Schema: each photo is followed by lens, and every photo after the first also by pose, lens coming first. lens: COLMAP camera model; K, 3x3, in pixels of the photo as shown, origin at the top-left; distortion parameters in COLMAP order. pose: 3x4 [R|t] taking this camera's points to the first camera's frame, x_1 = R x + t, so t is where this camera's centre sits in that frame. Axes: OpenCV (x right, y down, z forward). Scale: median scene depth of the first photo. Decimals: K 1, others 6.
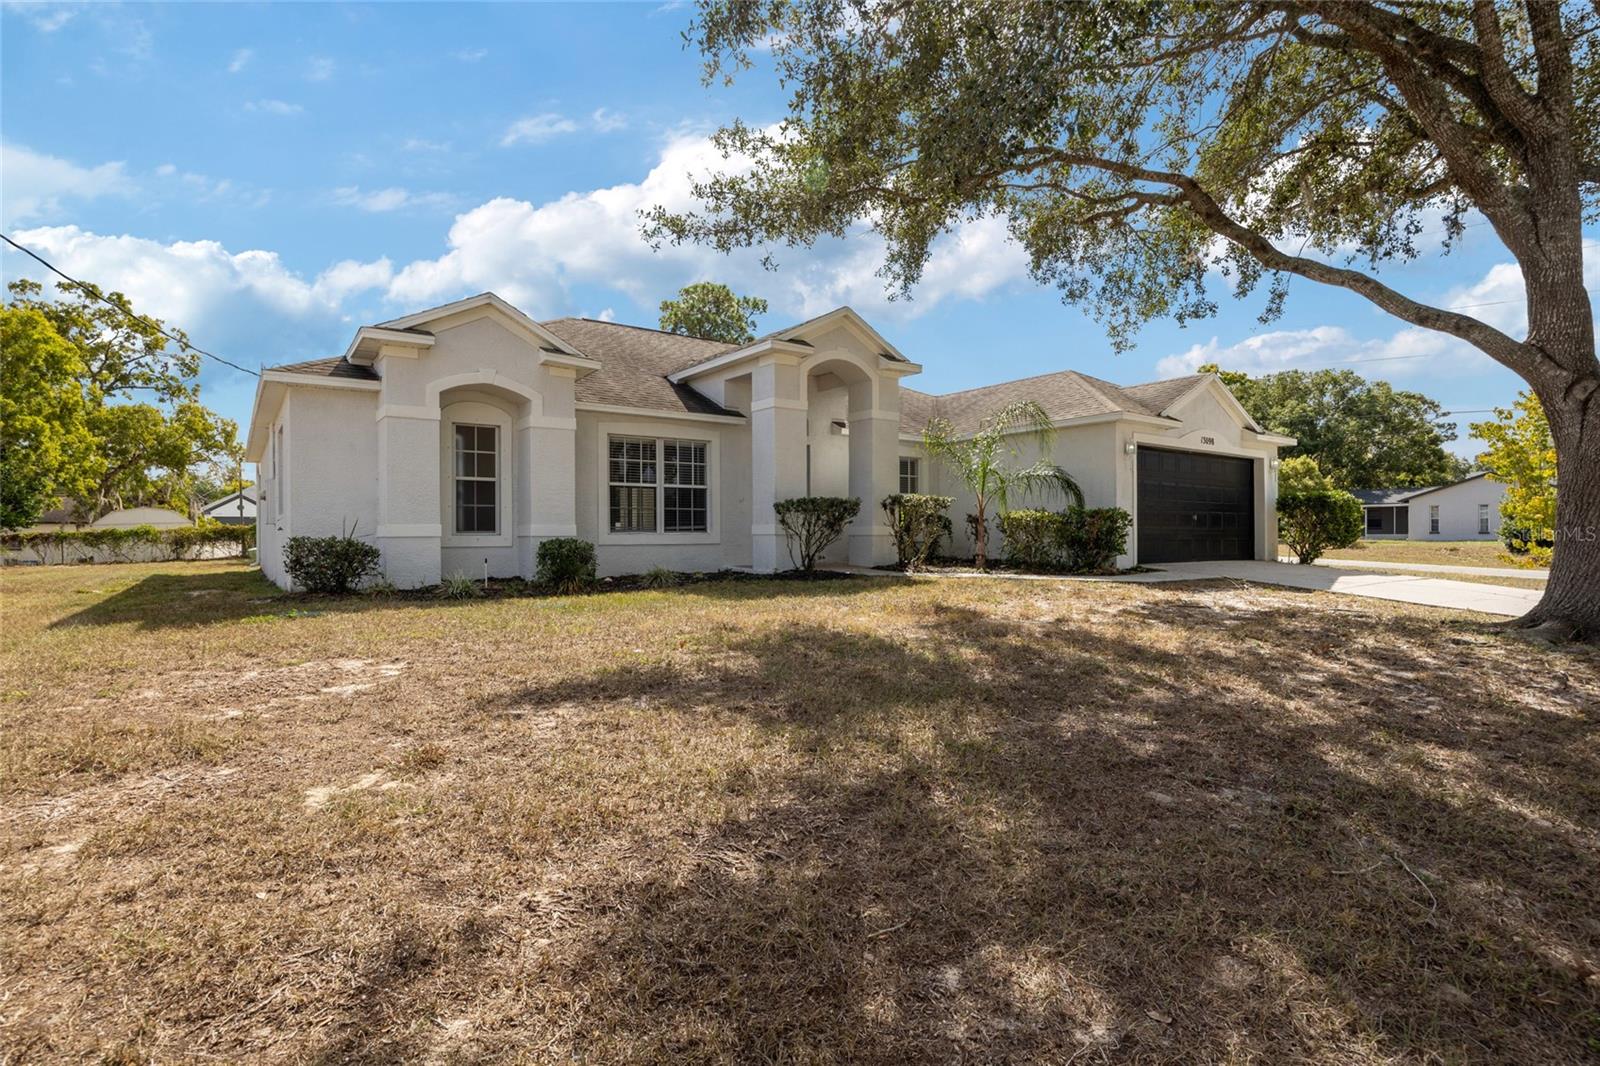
lens RADIAL K [[772.1, 0, 800.0], [0, 772.1, 533.0], [0, 0, 1]] dist [-0.000460, -0.000029]
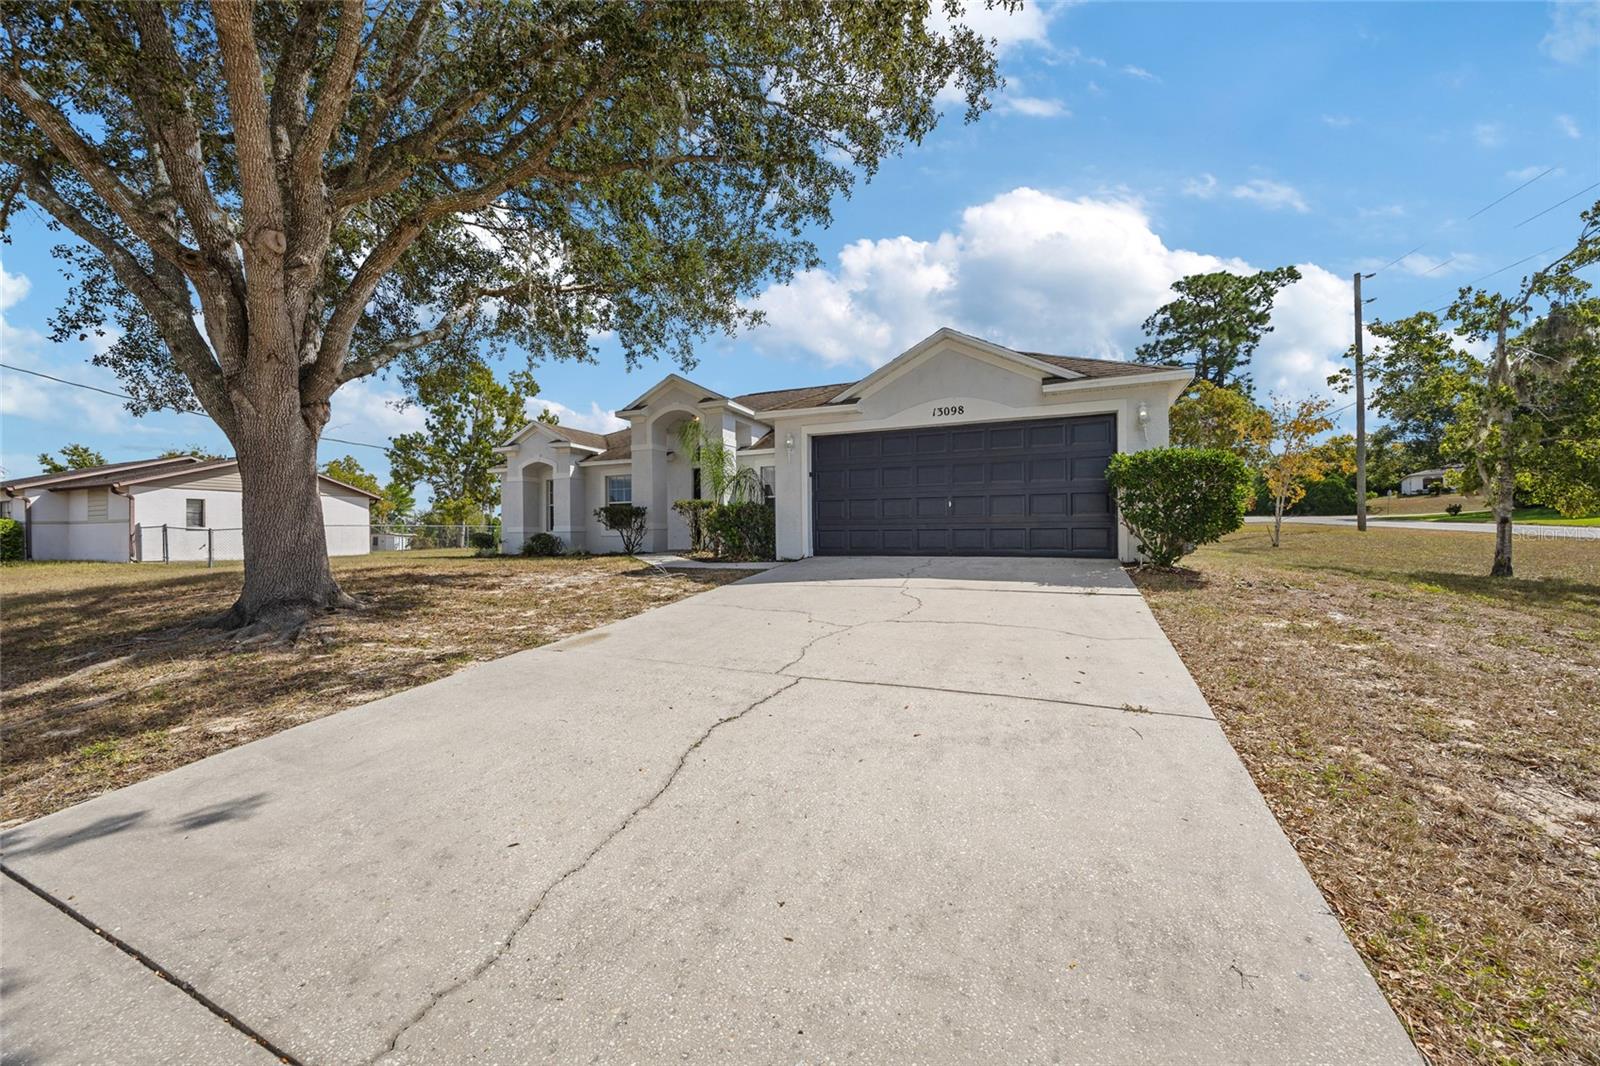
lens RADIAL K [[634.5, 0, 800.0], [0, 634.5, 533.0], [0, 0, 1]] dist [0.000013, -0.000005]
pose [[0.463618, 0.000732, -0.886035, 1.233414], [0.002653, 0.999994, 0.002215, 0.004278], [0.886031, -0.003377, 0.463614, 0.664177]]
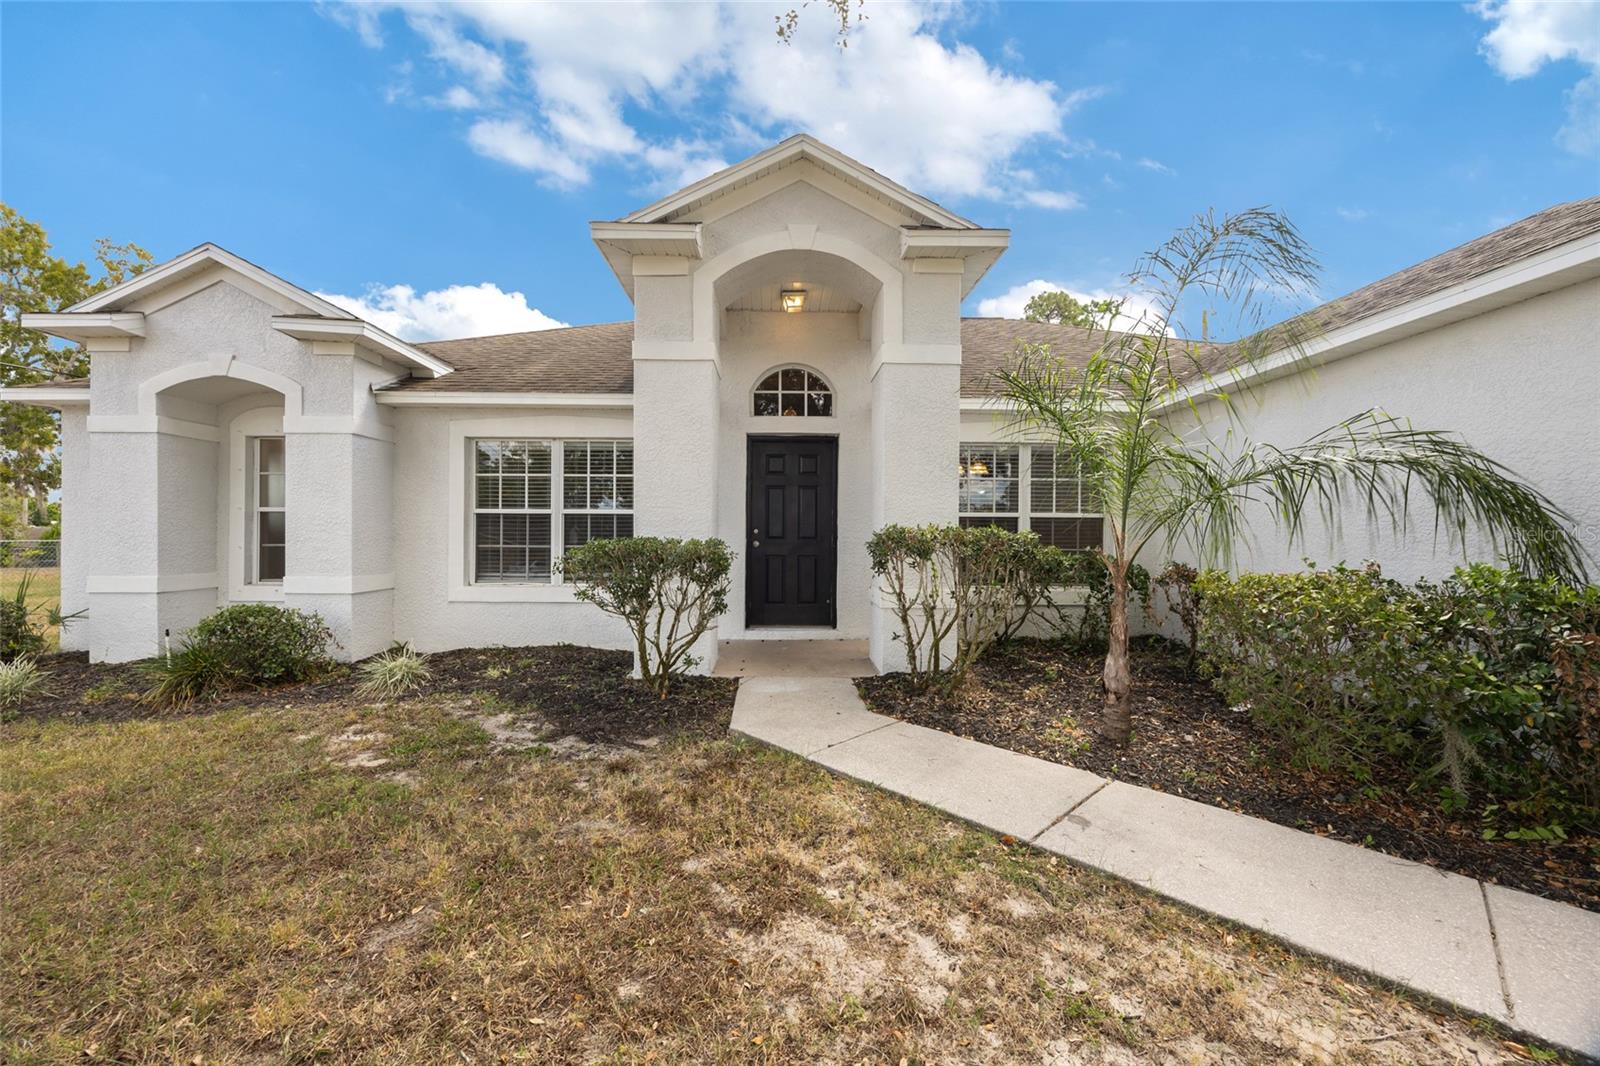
lens RADIAL K [[619.4, 0, 800.0], [0, 619.4, 533.0], [0, 0, 1]] dist [0.000178, 0.000166]
pose [[0.790366, 0.012478, -0.612508, 0.304621], [-0.017652, 0.999841, -0.002409, -0.044843], [0.612381, 0.012716, 0.790460, 0.705249]]
